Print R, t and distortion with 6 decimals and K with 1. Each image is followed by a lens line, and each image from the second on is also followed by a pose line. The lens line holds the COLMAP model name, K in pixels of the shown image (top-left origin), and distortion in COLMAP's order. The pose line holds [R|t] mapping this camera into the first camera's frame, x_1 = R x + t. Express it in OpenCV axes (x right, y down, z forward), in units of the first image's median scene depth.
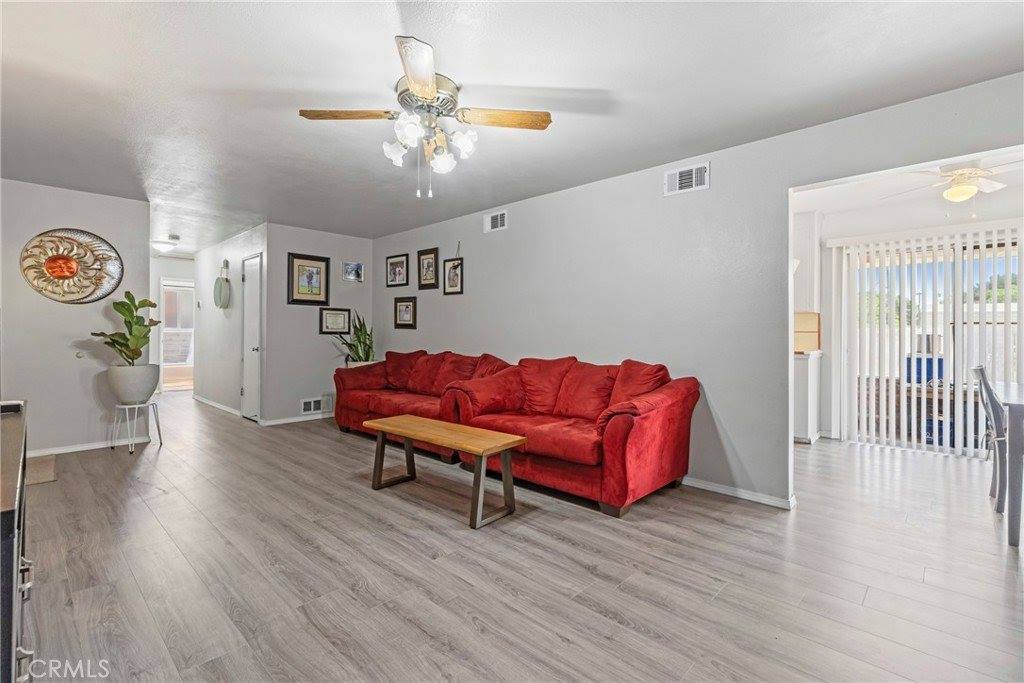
lens RADIAL K [[463.3, 0, 517.5], [0, 463.3, 339.2], [0, 0, 1]] dist [-0.039798, 0.000011]
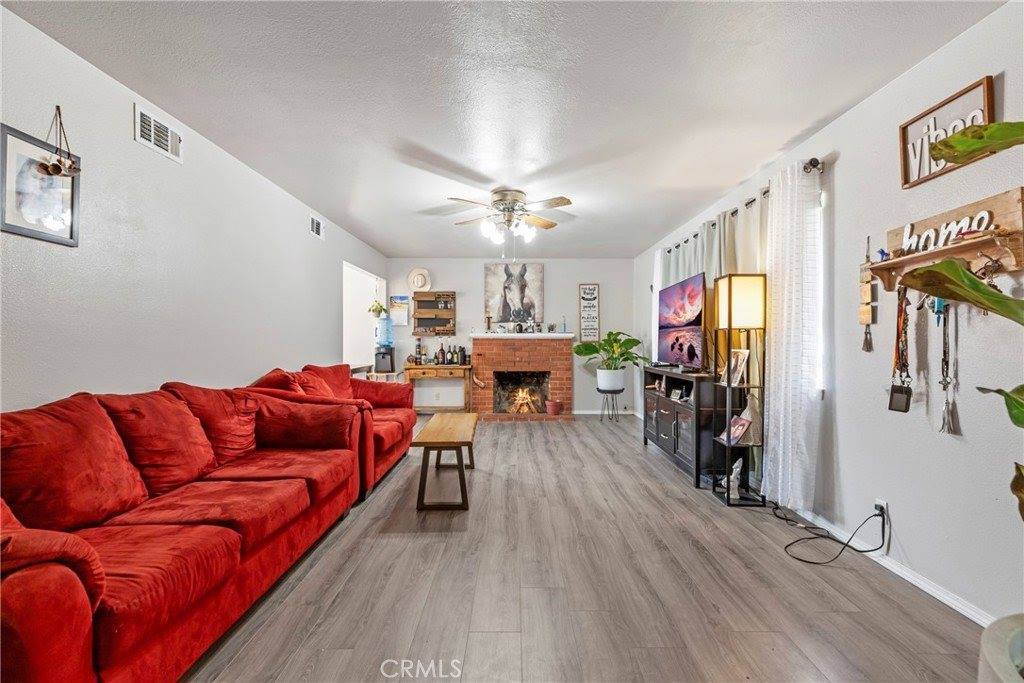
lens RADIAL K [[463.3, 0, 517.5], [0, 463.3, 339.2], [0, 0, 1]] dist [-0.039798, 0.000011]
pose [[-0.692836, 0.006571, 0.721065, -0.660252], [0.005238, 0.999978, -0.004080, -0.012063], [-0.721076, 0.000950, -0.692856, 0.976696]]
